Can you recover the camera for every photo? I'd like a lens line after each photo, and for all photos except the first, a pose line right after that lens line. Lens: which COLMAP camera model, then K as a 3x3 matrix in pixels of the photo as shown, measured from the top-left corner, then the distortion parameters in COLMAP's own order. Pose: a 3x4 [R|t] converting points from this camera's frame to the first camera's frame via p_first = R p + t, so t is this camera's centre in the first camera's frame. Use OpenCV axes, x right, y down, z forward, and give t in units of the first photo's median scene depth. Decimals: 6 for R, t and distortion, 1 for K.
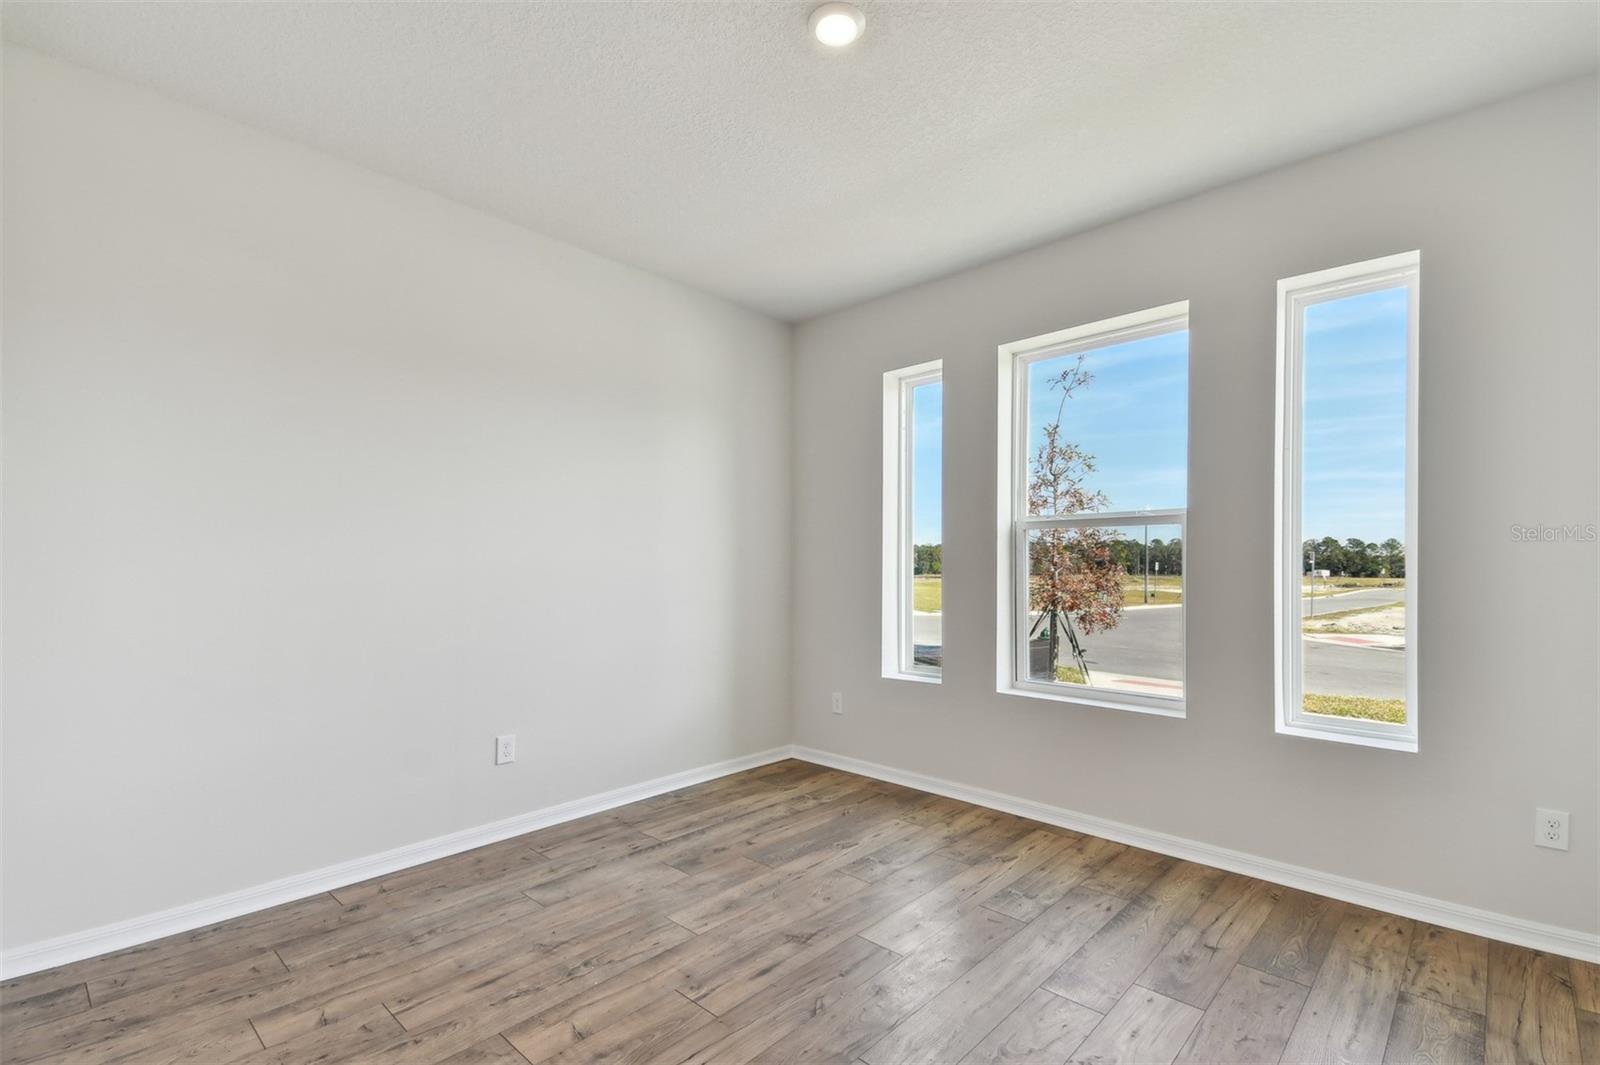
lens RADIAL K [[723.5, 0, 798.5], [0, 723.5, 563.0], [0, 0, 1]] dist [0.050991, -0.017984]
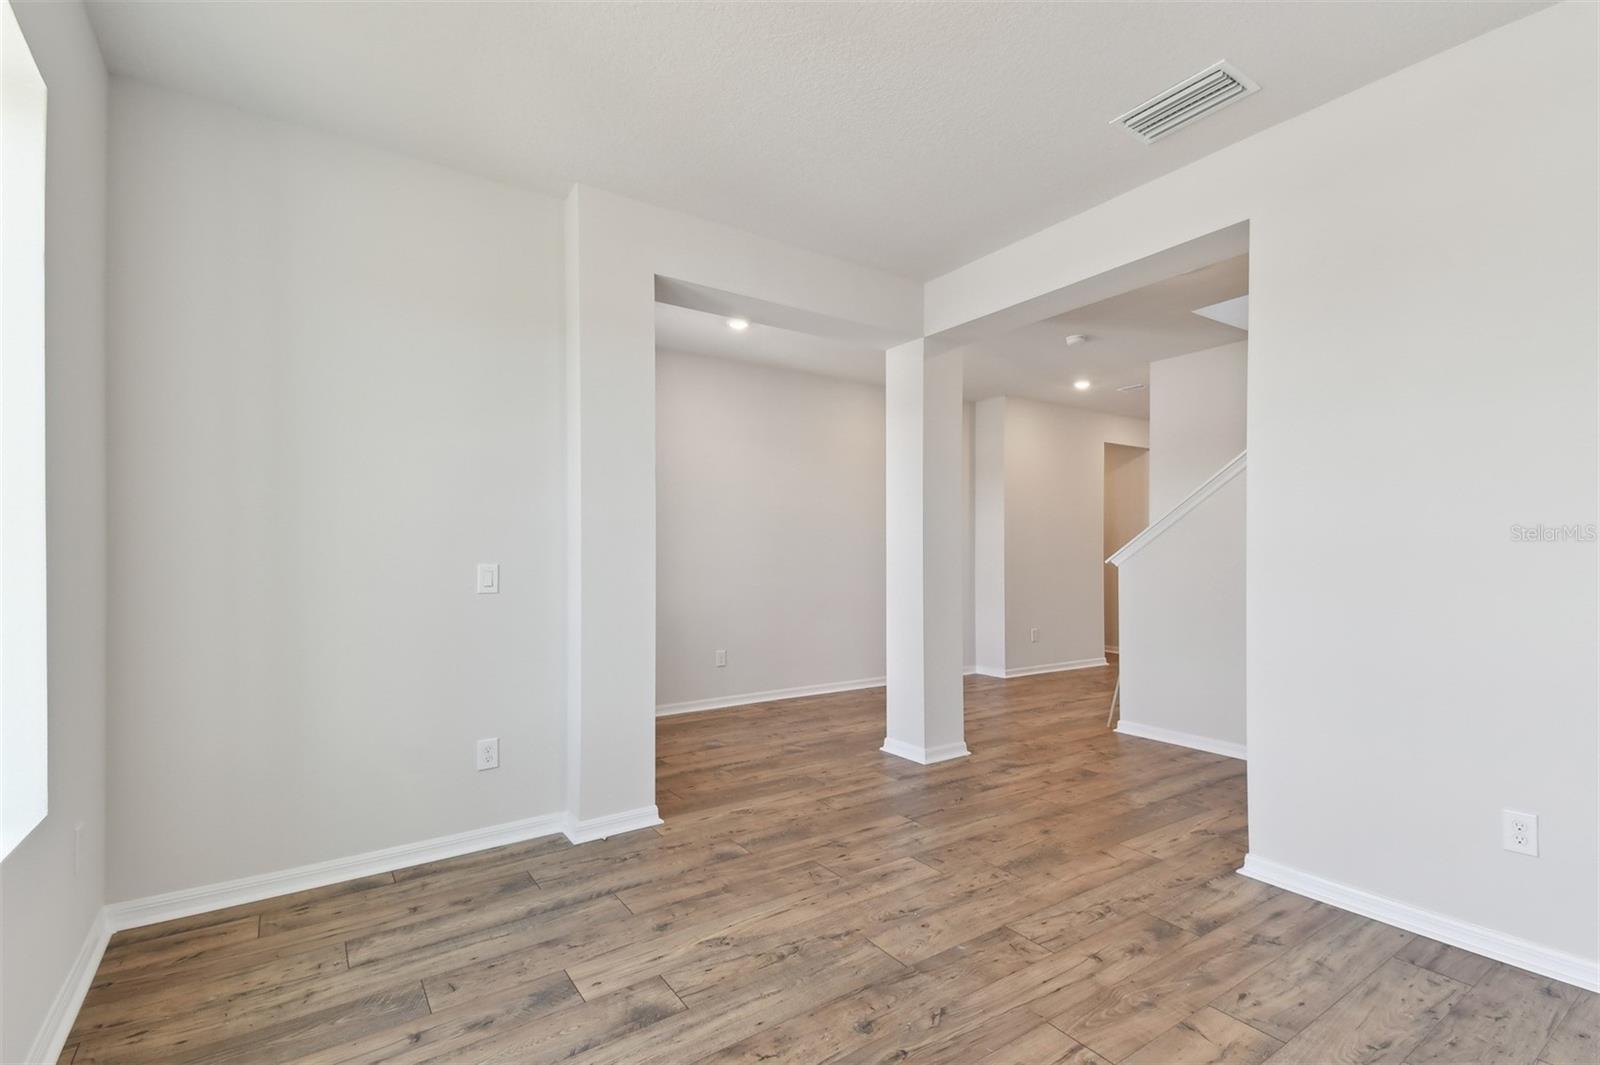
lens RADIAL K [[723.5, 0, 800.7], [0, 723.5, 544.1], [0, 0, 1]] dist [0.050991, -0.017984]
pose [[-0.975589, 0.000270, 0.219605, -0.004377], [-0.003652, 0.999841, -0.017454, 0.007359], [-0.219575, -0.017830, -0.975433, 0.915918]]
